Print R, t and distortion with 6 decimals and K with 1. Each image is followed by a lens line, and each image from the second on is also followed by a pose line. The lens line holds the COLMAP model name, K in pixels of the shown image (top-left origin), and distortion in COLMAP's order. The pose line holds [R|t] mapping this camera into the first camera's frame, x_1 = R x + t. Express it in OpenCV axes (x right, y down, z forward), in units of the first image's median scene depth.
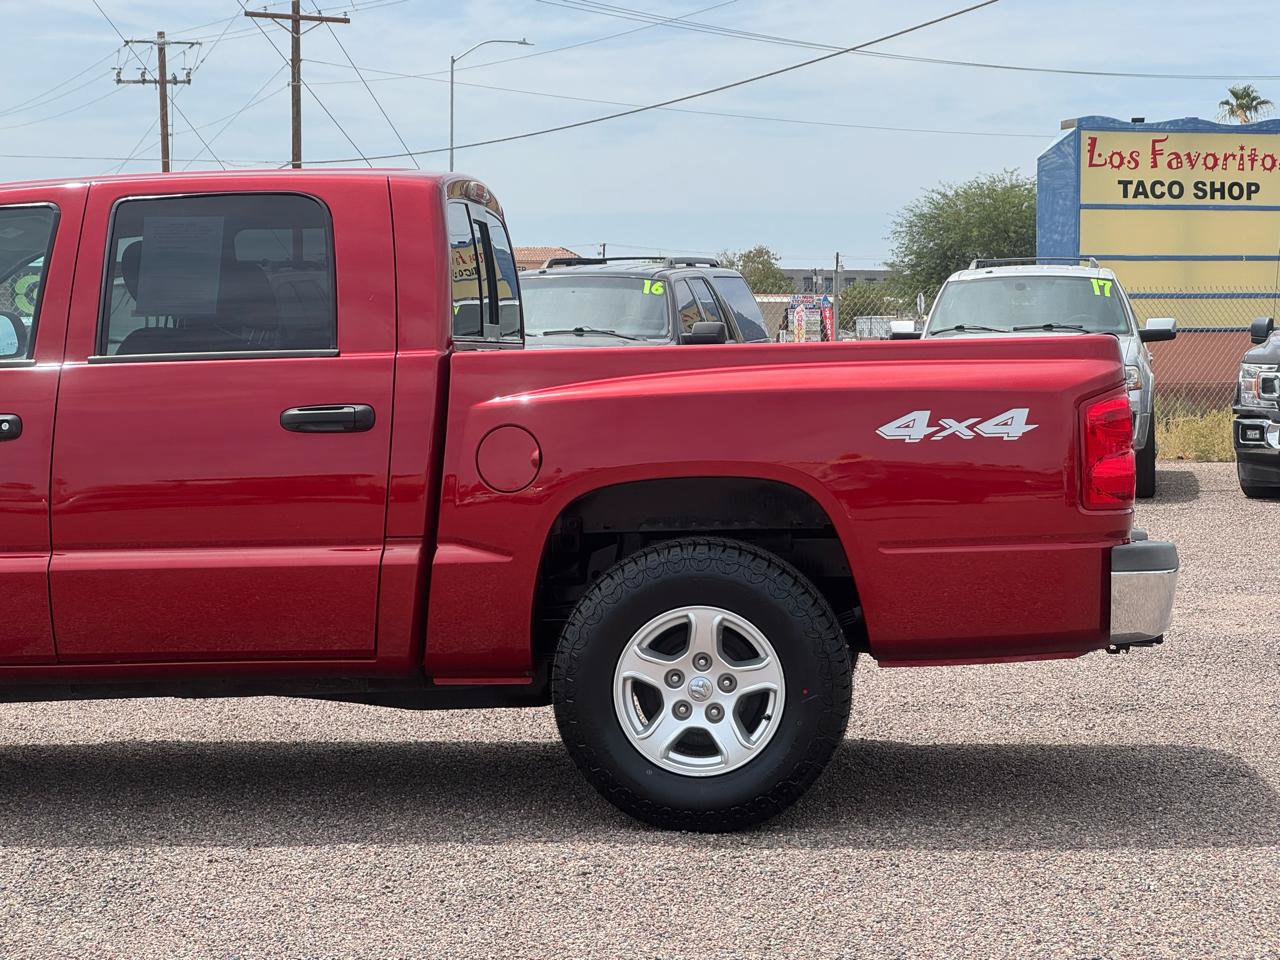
lens RADIAL K [[2881.2, 0, 632.5], [0, 2881.2, 448.3], [0, 0, 1]] dist [-0.076667, 3.386534]
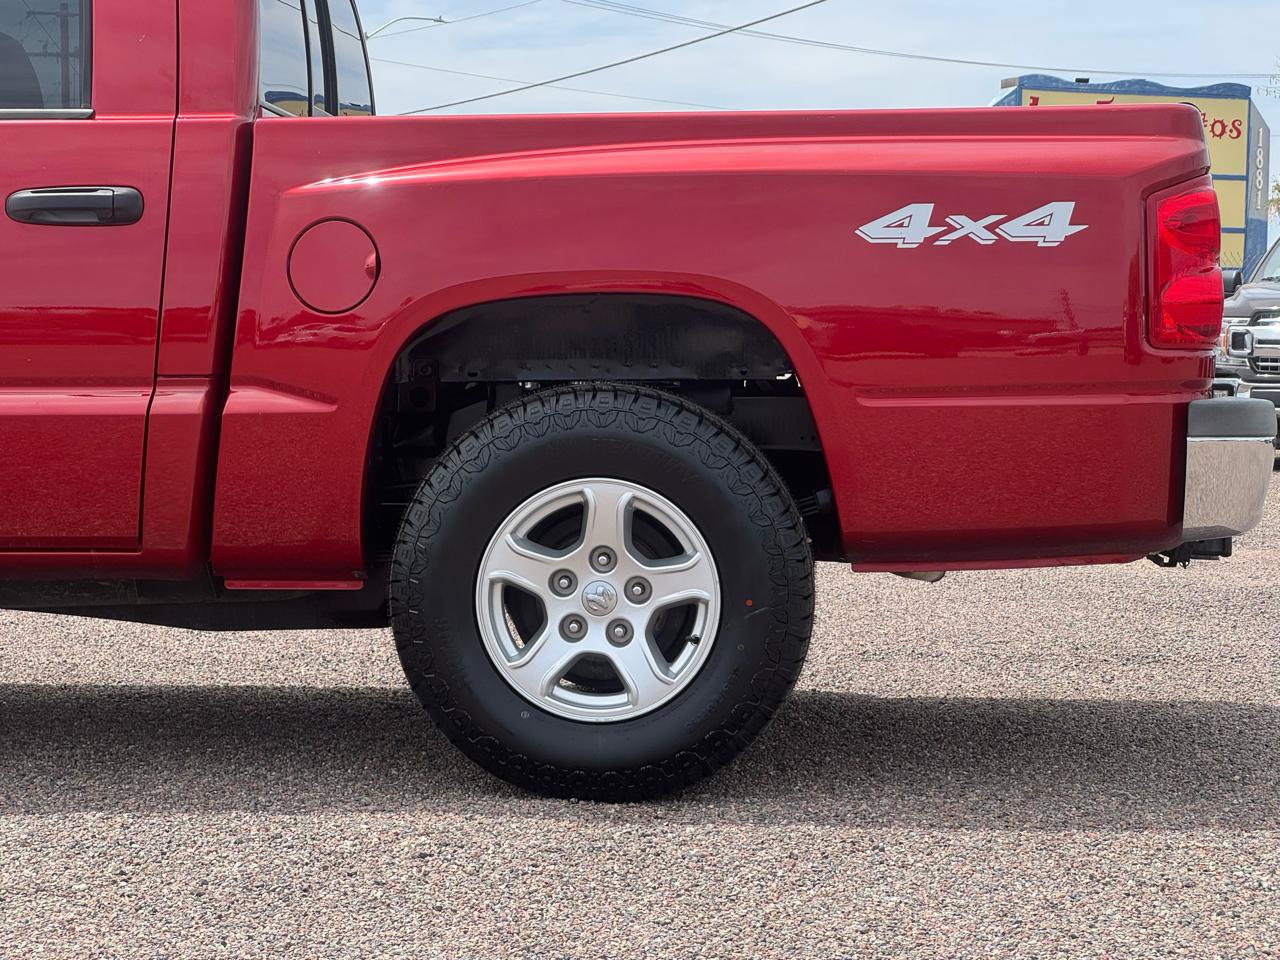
lens RADIAL K [[2881.2, 0, 632.5], [0, 2881.2, 448.3], [0, 0, 1]] dist [-0.076667, 3.386534]
pose [[0.999420, 0.016282, 0.029925, 0.009876], [-0.016245, 0.999867, -0.001476, 0.047874], [-0.029945, 0.000989, 0.999551, 0.295405]]
